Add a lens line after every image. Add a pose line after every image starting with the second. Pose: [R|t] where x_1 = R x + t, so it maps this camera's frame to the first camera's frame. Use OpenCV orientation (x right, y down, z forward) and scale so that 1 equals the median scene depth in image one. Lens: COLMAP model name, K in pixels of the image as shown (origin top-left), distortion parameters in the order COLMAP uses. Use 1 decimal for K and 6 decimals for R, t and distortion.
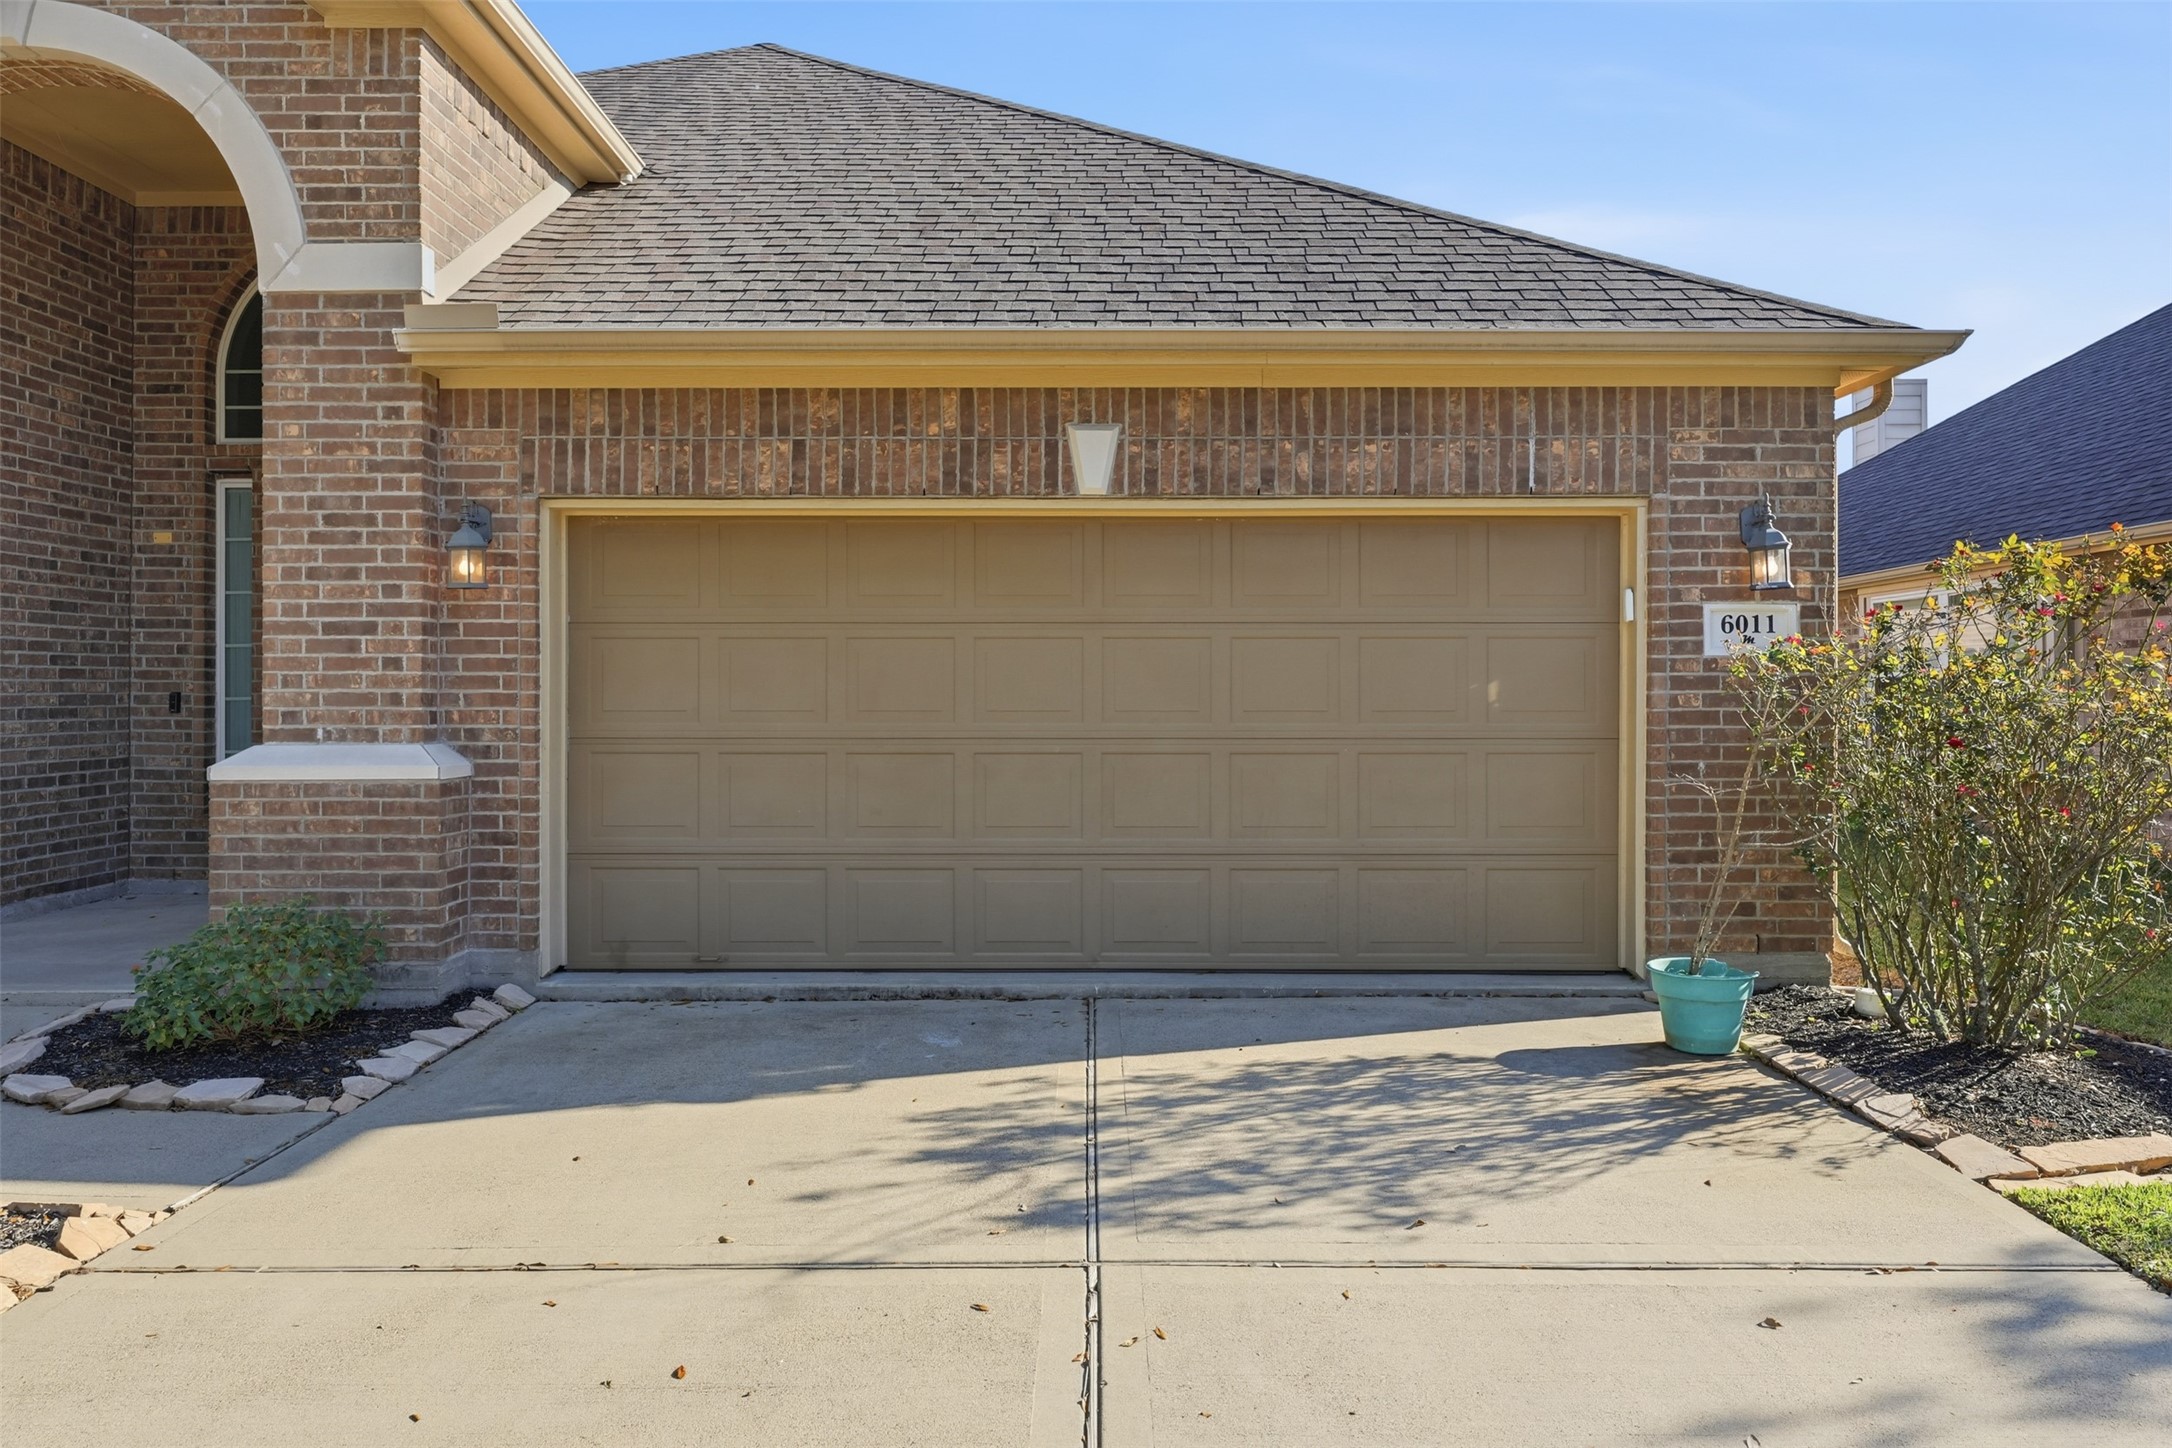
lens RADIAL K [[1050.8, 0, 1085.4], [0, 1050.8, 716.5], [0, 0, 1]] dist [-0.001652, 0.000247]
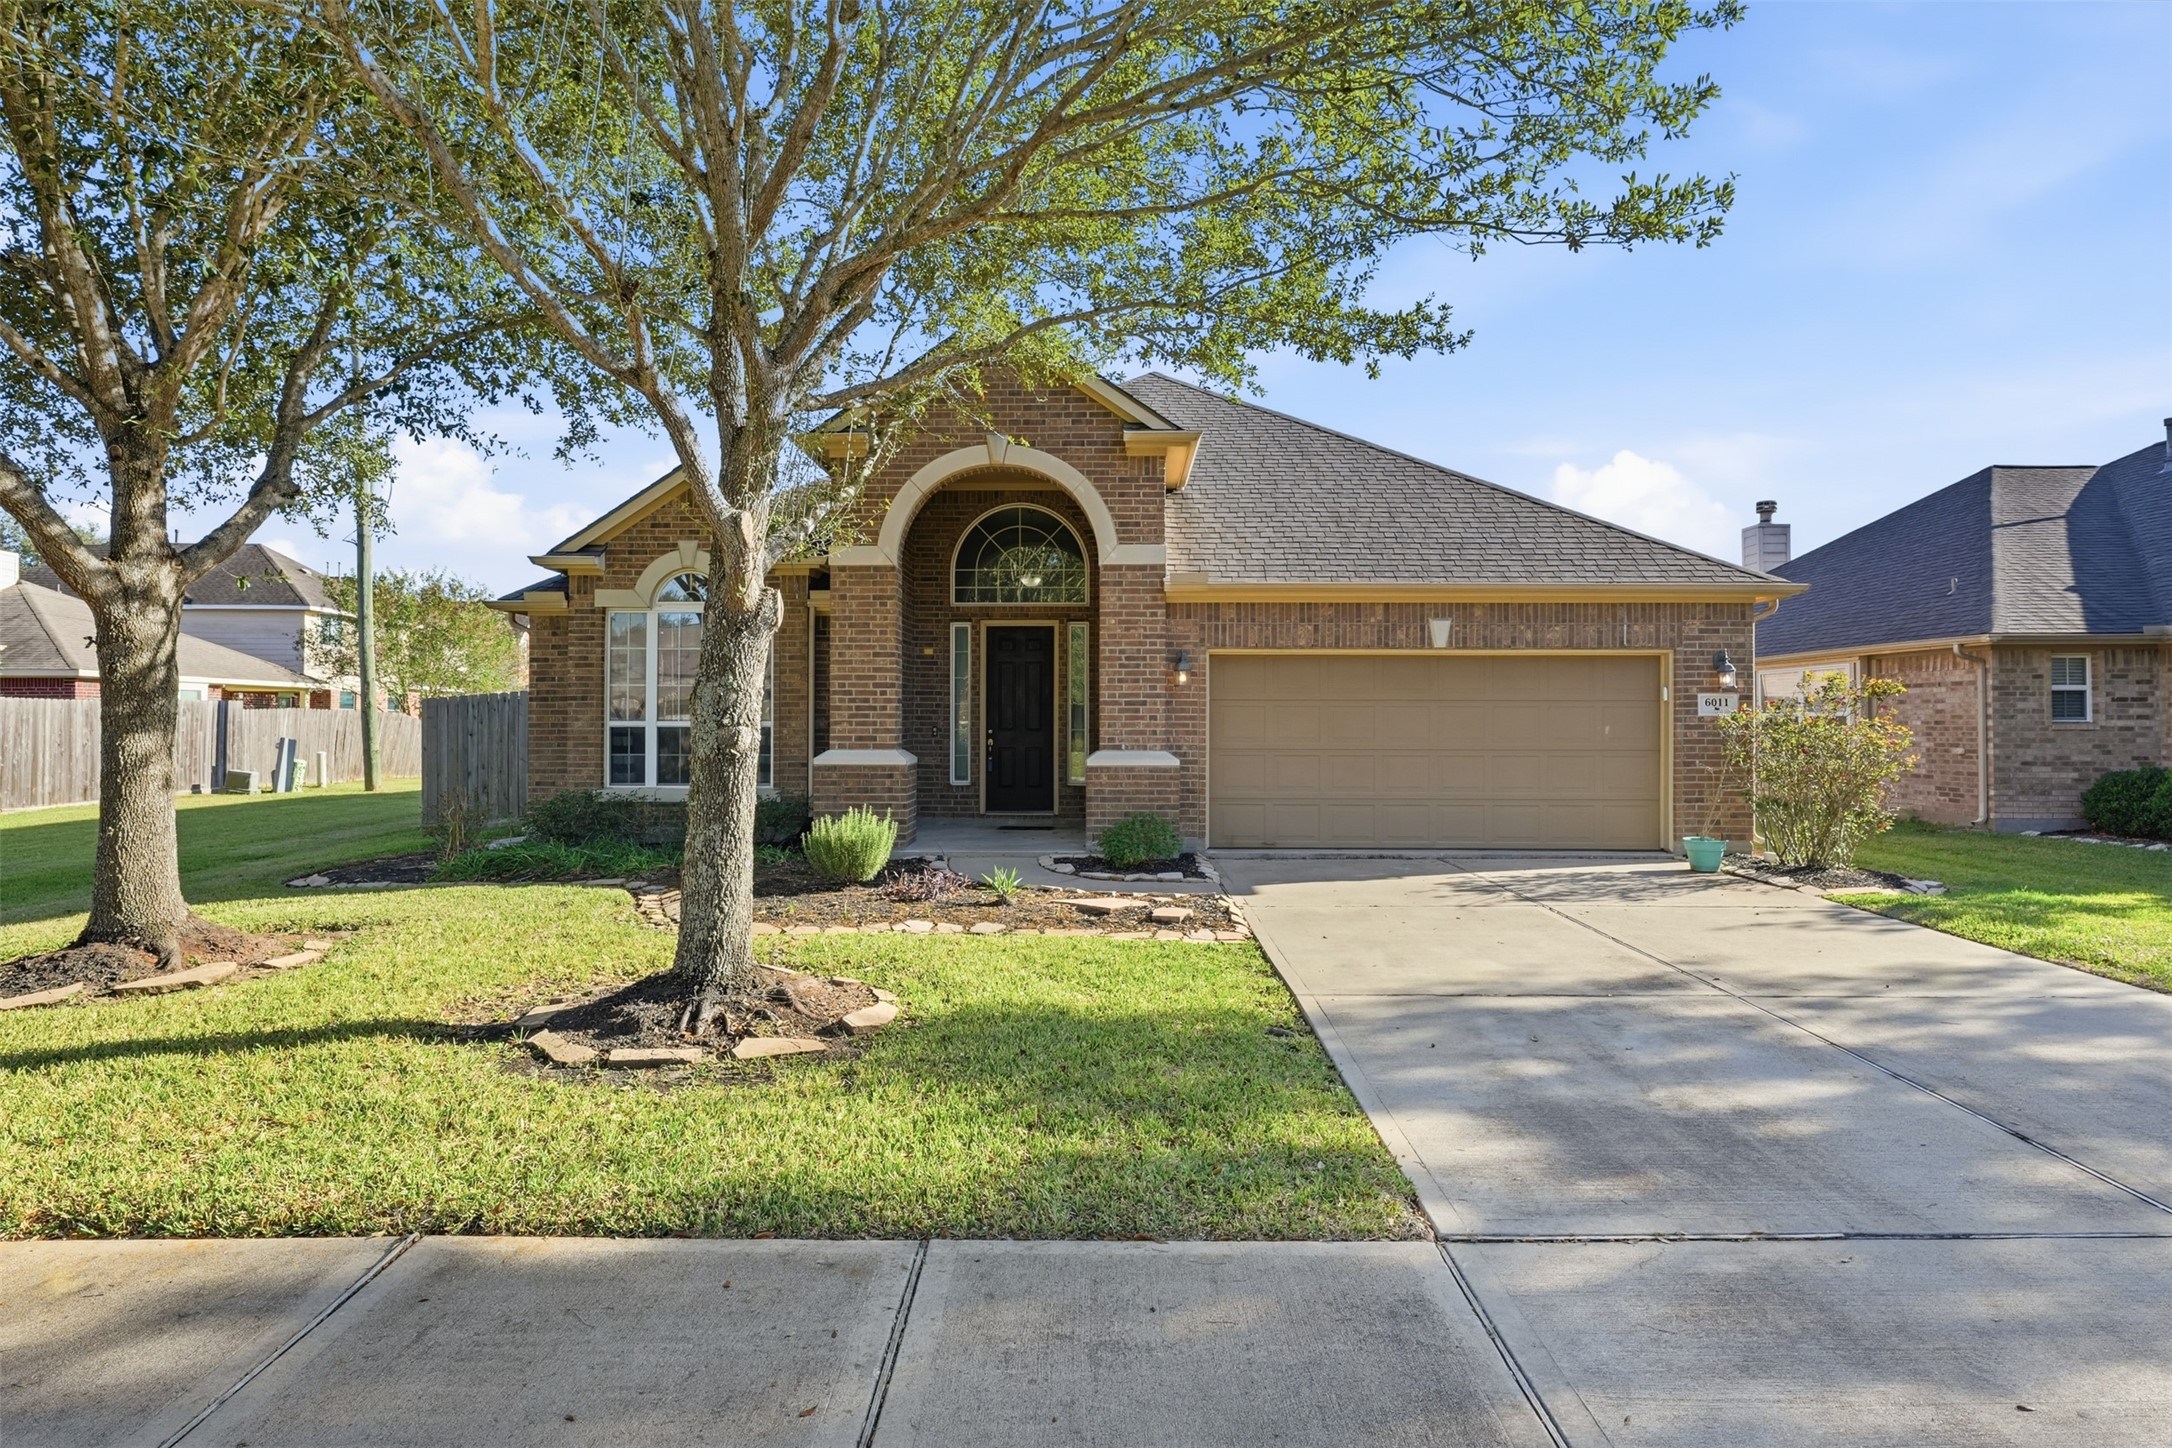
lens RADIAL K [[854.3, 0, 1088.5], [0, 854.3, 724.3], [0, 0, 1]] dist [-0.001514, 0.000009]
pose [[0.999935, 0.002622, -0.011059, -0.771571], [-0.002729, 0.999949, -0.009675, -0.016052], [0.011034, 0.009705, 0.999892, -0.949751]]
